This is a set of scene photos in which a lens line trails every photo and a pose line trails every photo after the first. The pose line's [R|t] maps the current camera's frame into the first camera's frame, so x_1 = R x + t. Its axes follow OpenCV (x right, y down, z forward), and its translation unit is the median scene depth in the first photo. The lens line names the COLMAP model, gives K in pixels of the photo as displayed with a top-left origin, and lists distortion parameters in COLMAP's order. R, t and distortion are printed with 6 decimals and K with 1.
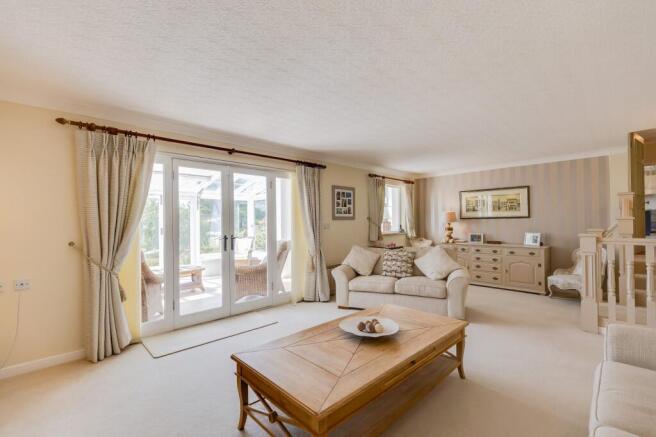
lens RADIAL K [[290.2, 0, 327.7], [0, 290.2, 220.2], [0, 0, 1]] dist [0.002169, -0.000130]
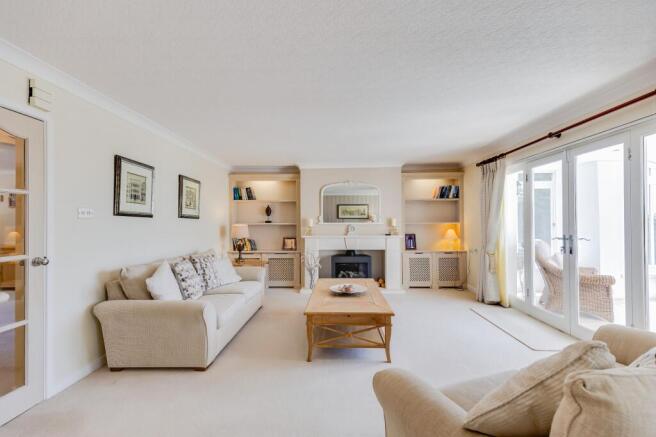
lens RADIAL K [[290.2, 0, 327.7], [0, 290.2, 220.2], [0, 0, 1]] dist [0.002169, -0.000130]
pose [[-0.711668, -0.000577, -0.702516, 0.738051], [0.011398, 0.999859, -0.012367, 0.014566], [0.702424, -0.016808, -0.711560, 1.133140]]
